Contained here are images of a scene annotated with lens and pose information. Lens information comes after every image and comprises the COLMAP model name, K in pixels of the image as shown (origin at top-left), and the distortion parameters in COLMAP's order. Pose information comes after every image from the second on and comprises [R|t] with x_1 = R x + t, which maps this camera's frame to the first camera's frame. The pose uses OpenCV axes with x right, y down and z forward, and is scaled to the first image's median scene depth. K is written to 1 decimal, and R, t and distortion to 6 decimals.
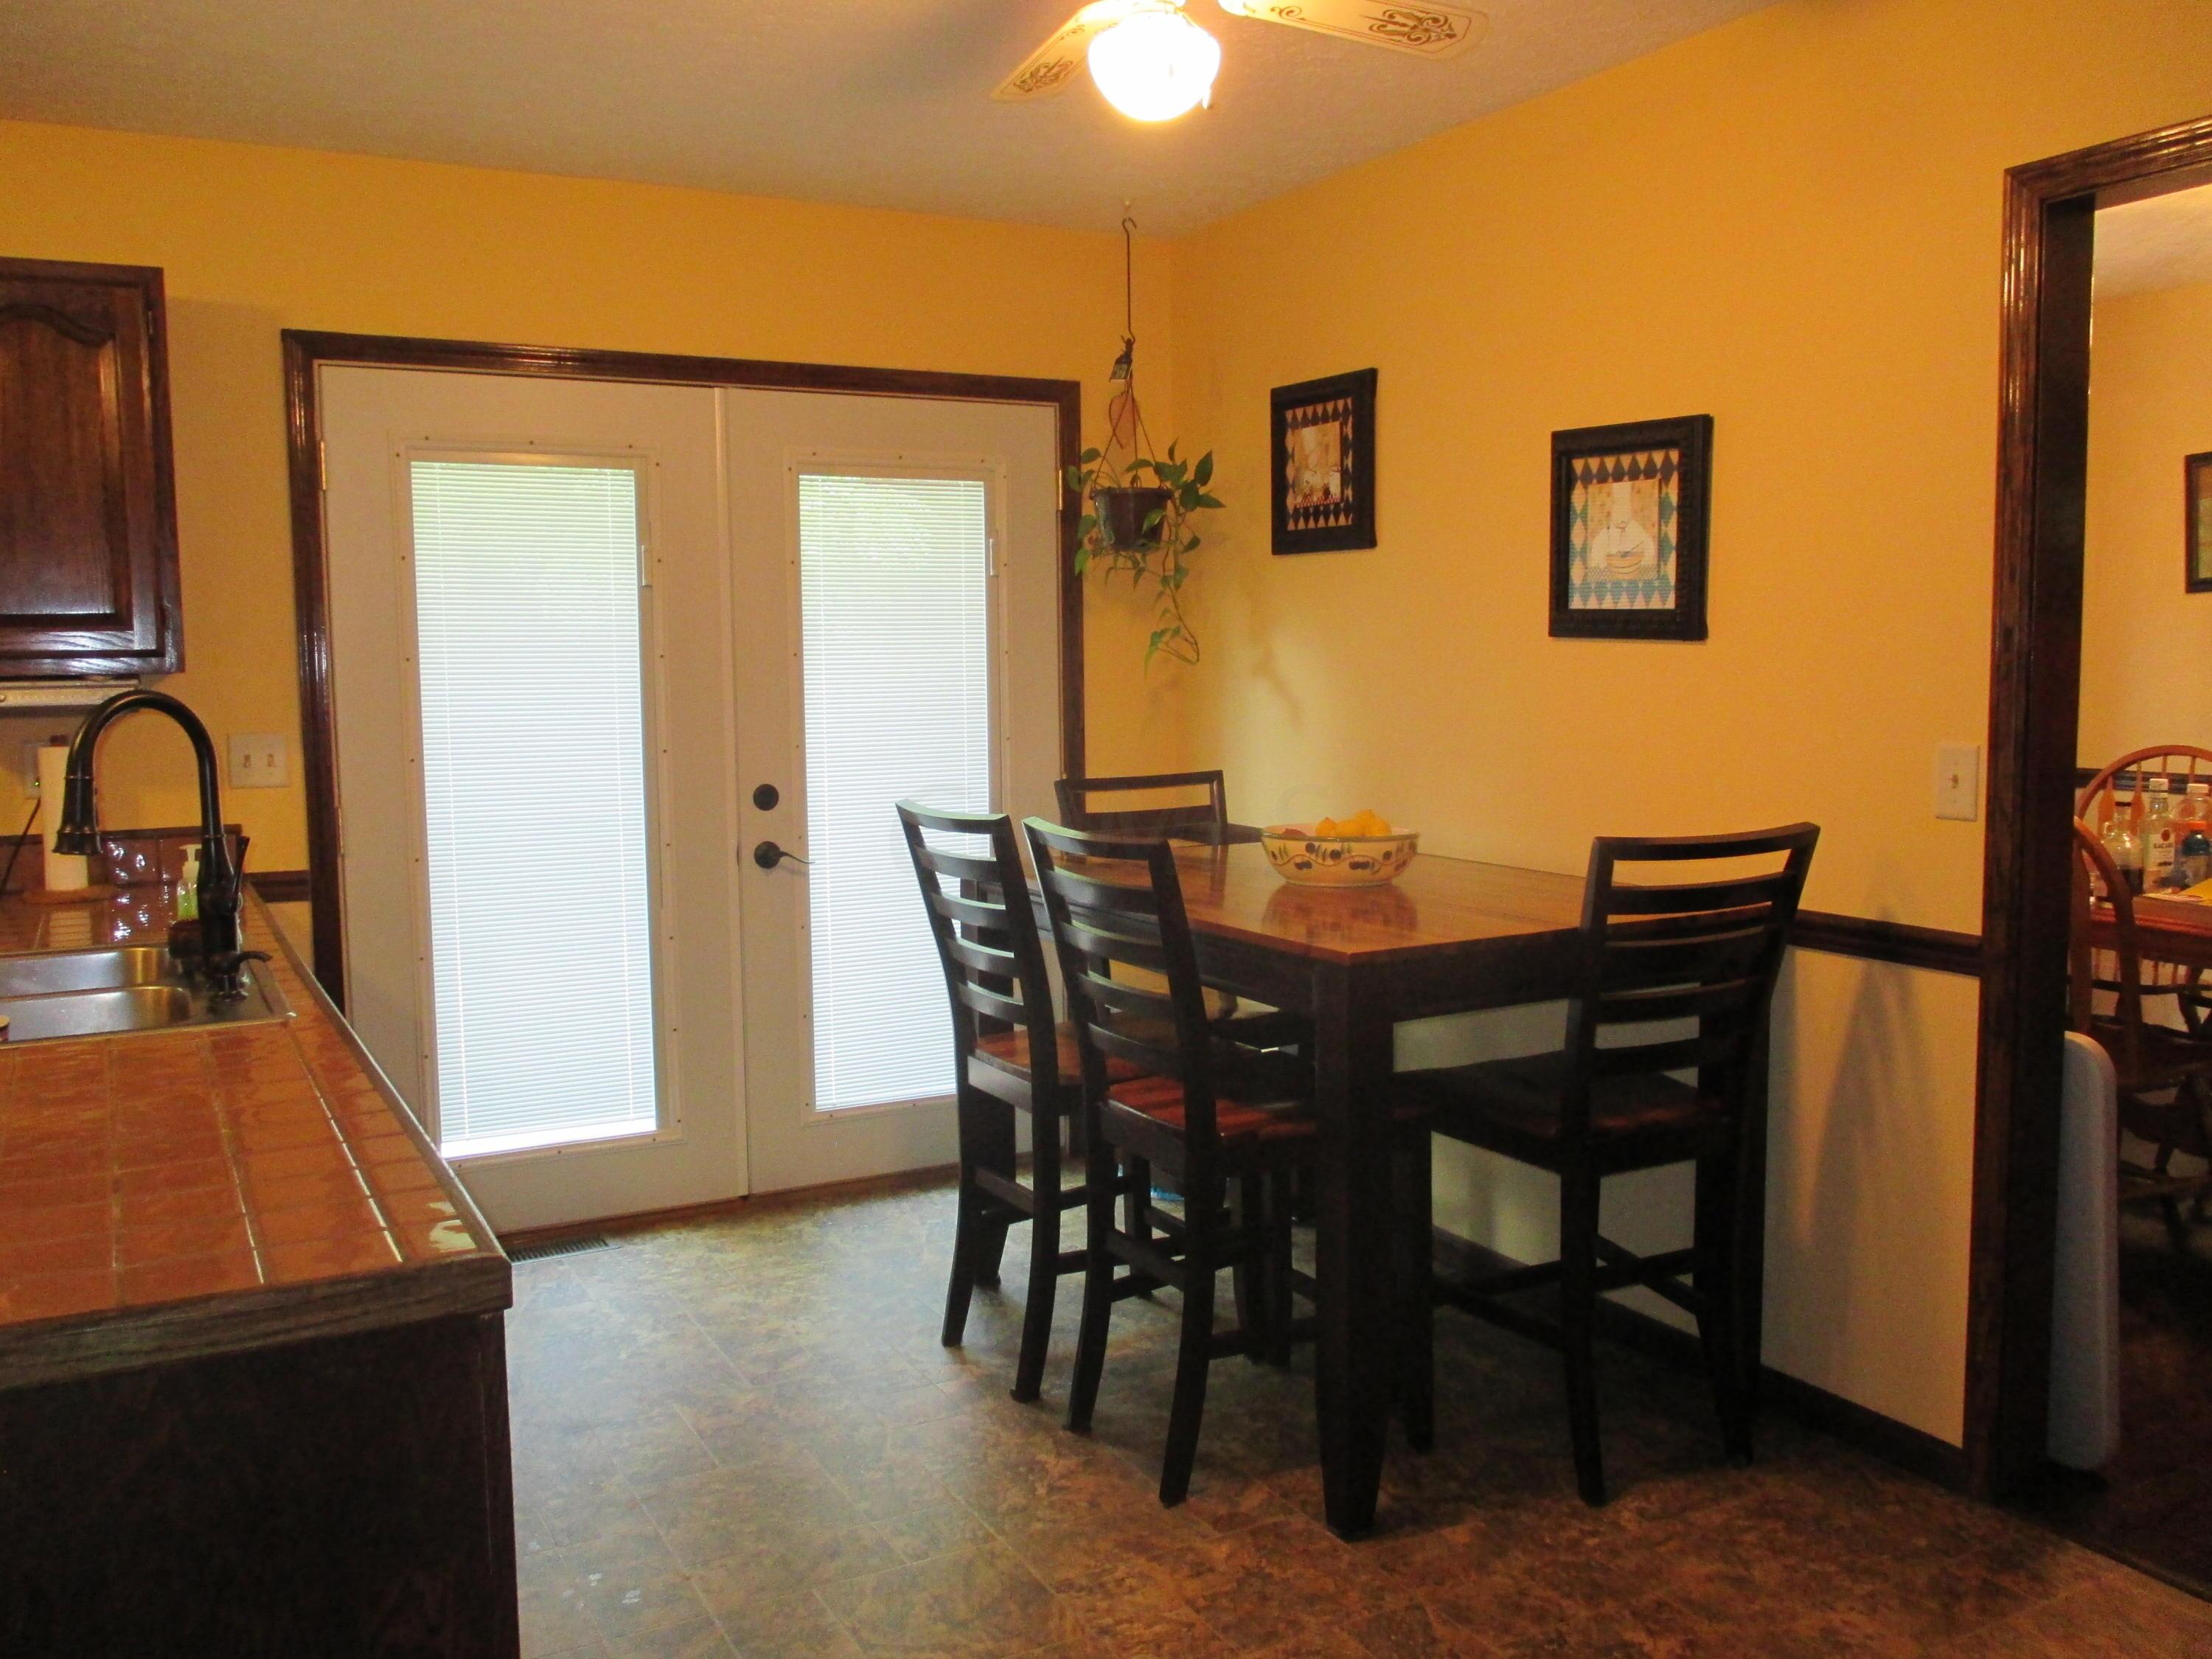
lens RADIAL K [[1866.3, 0, 1106.0], [0, 1866.3, 829.5], [0, 0, 1]] dist [0.033768, 0.003912]
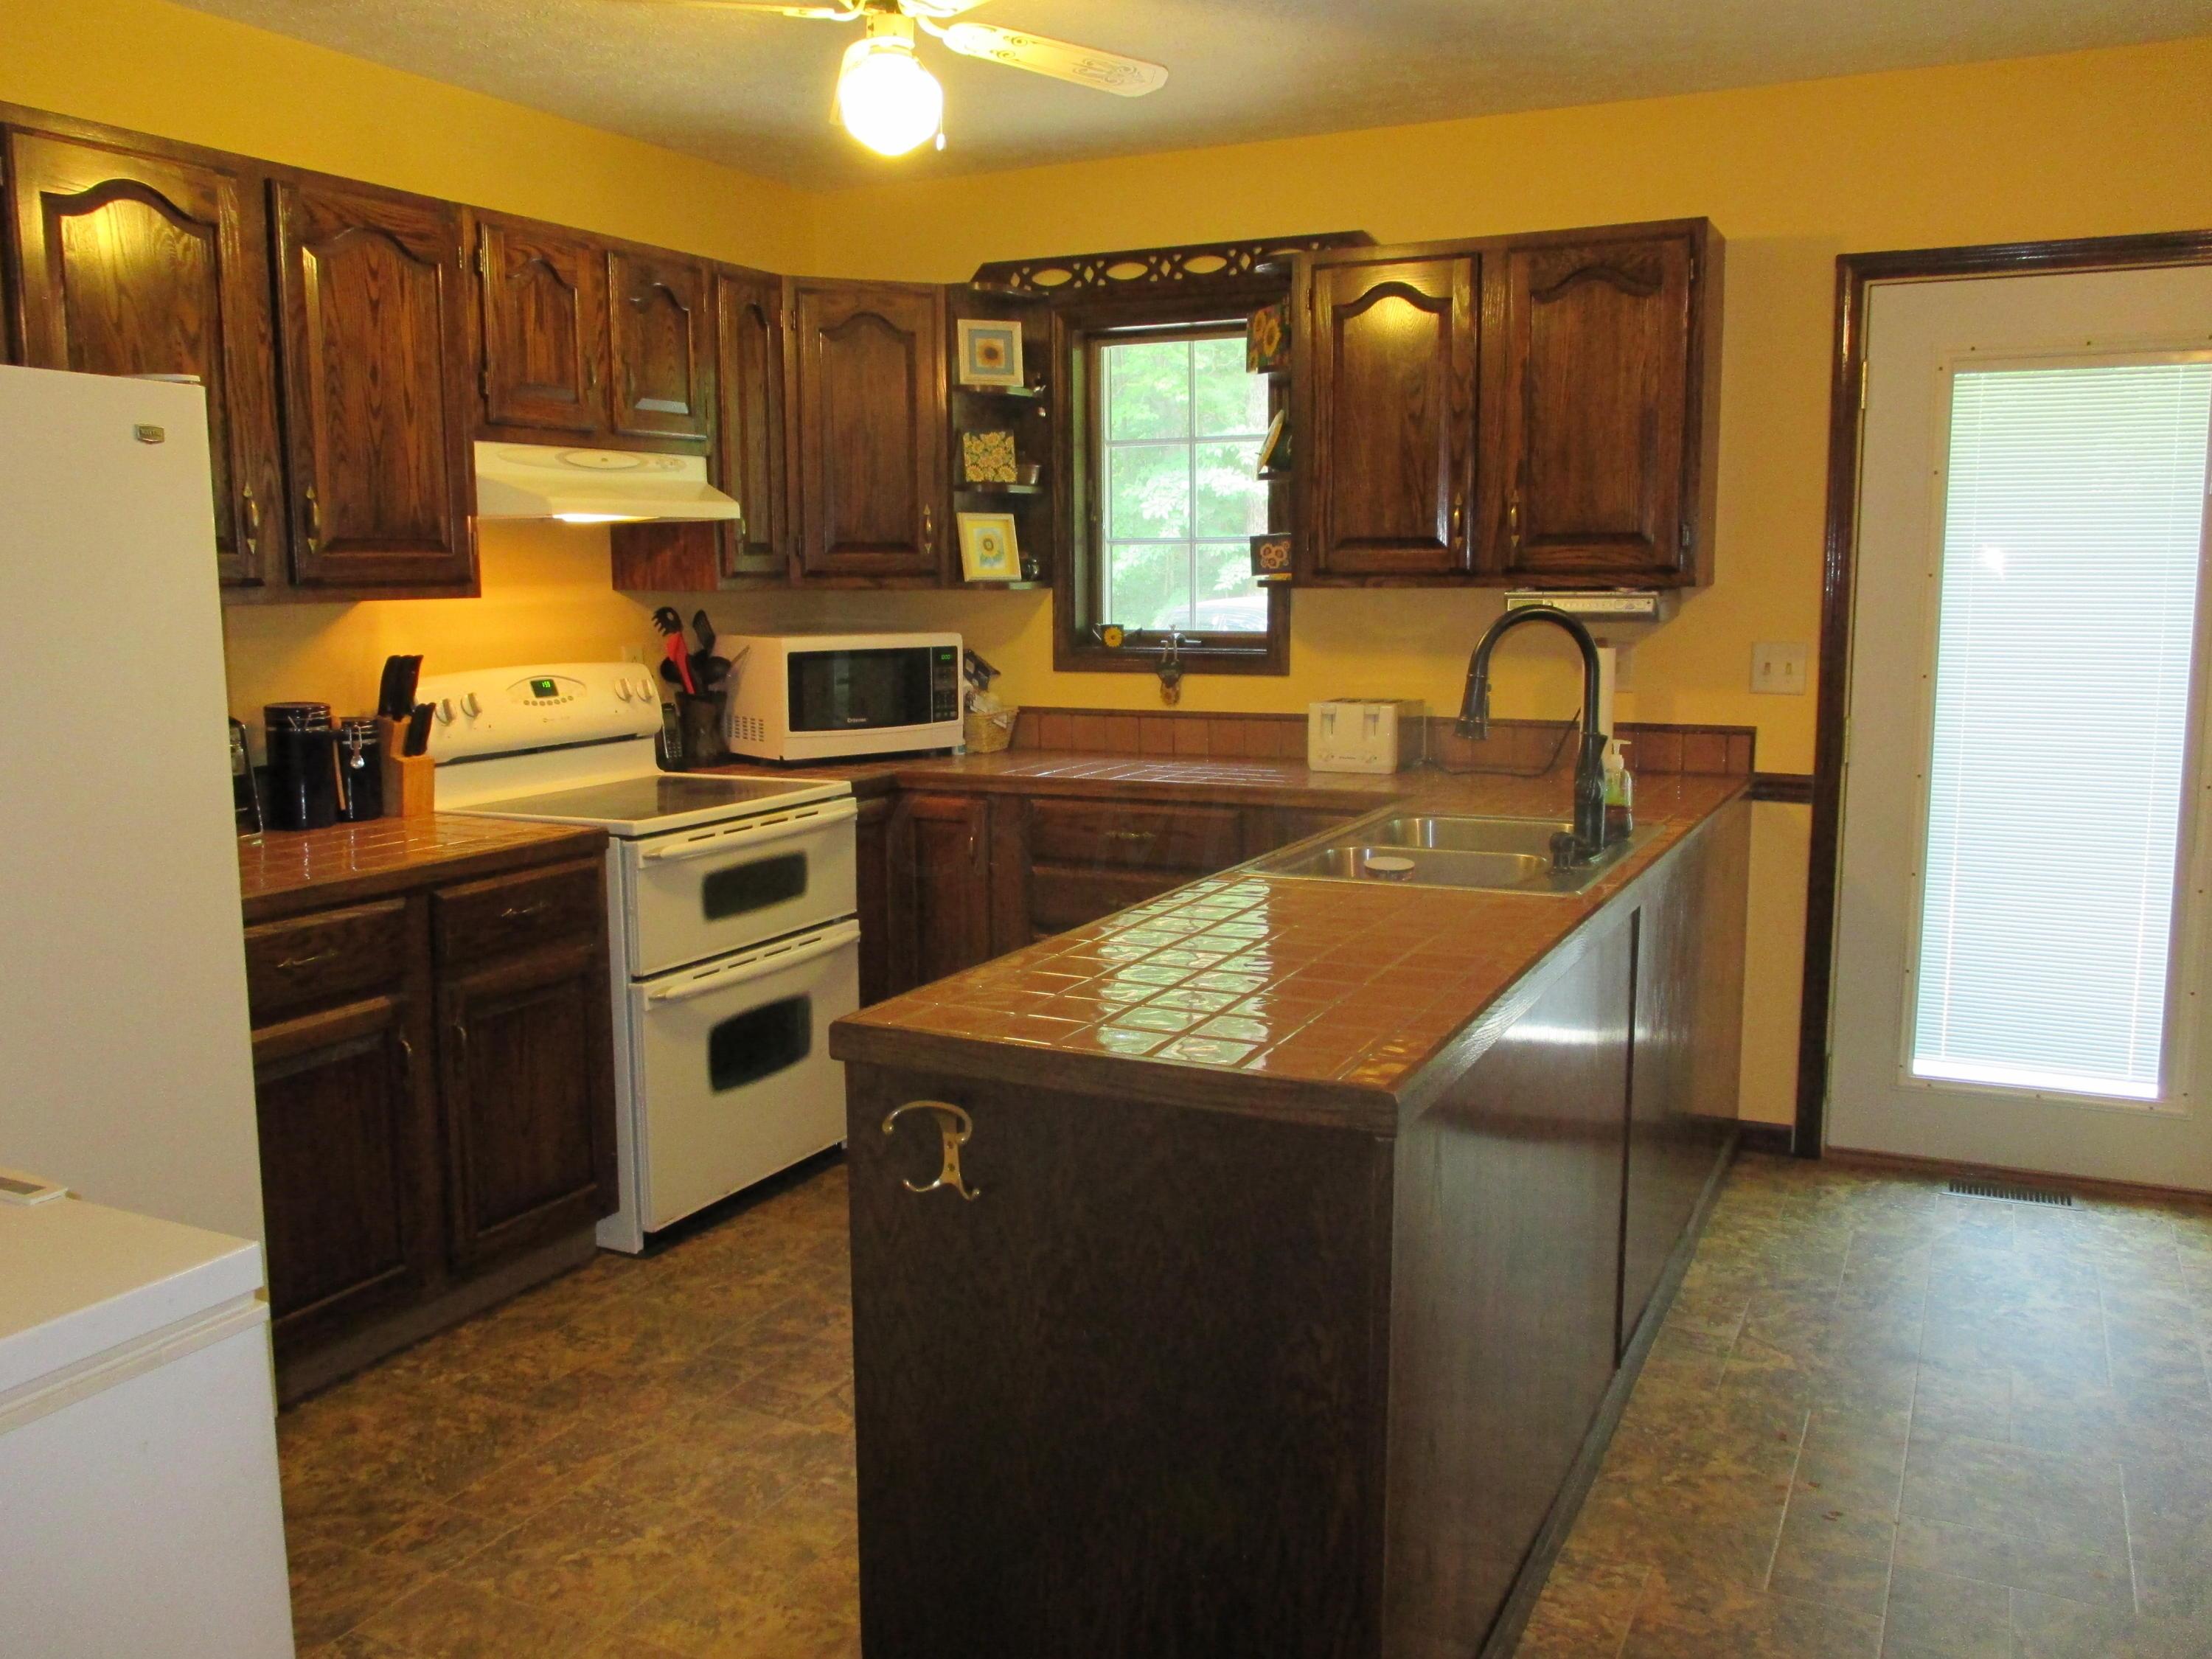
lens RADIAL K [[1819.3, 0, 1101.5], [0, 1819.3, 851.3], [0, 0, 1]] dist [-0.033159, 0.005776]
pose [[0.584489, 0.130108, -0.800902, 0.164571], [-0.077858, 0.991499, 0.104251, -0.010847], [0.807657, 0.001423, 0.589651, 0.082647]]
